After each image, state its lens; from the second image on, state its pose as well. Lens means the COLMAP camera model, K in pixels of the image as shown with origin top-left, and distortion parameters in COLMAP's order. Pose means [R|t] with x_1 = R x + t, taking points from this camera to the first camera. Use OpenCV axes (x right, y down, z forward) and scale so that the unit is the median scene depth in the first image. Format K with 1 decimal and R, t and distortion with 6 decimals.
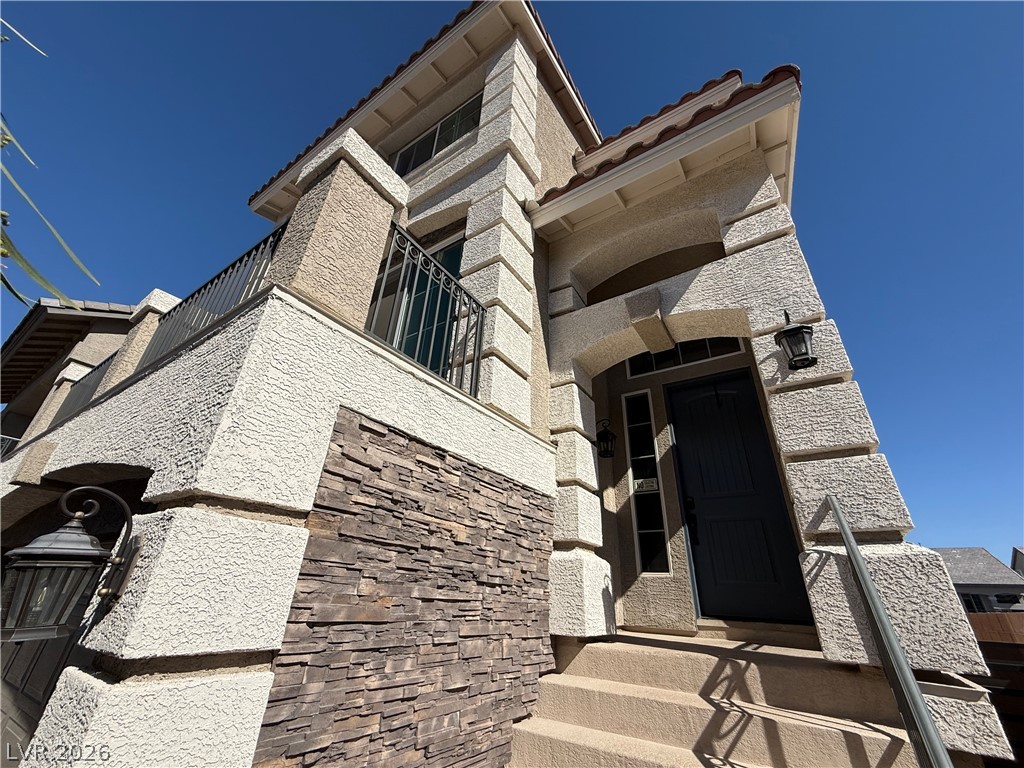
lens RADIAL K [[408.4, 0, 508.3], [0, 408.4, 385.1], [0, 0, 1]] dist [0.000336, 0.000000]
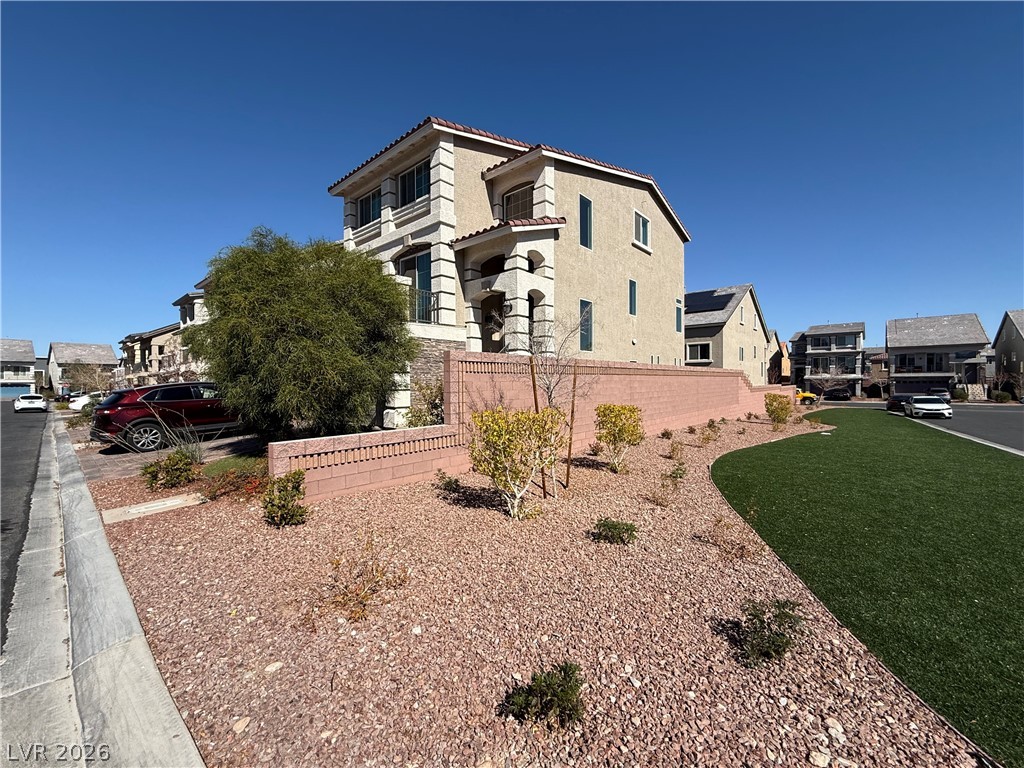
lens RADIAL K [[408.4, 0, 511.1], [0, 408.4, 380.4], [0, 0, 1]] dist [0.000336, 0.000000]
pose [[0.988705, -0.051631, -0.140699, 0.959294], [0.110740, 0.884248, 0.453699, -0.989681], [0.100988, -0.464155, 0.879978, -2.250037]]
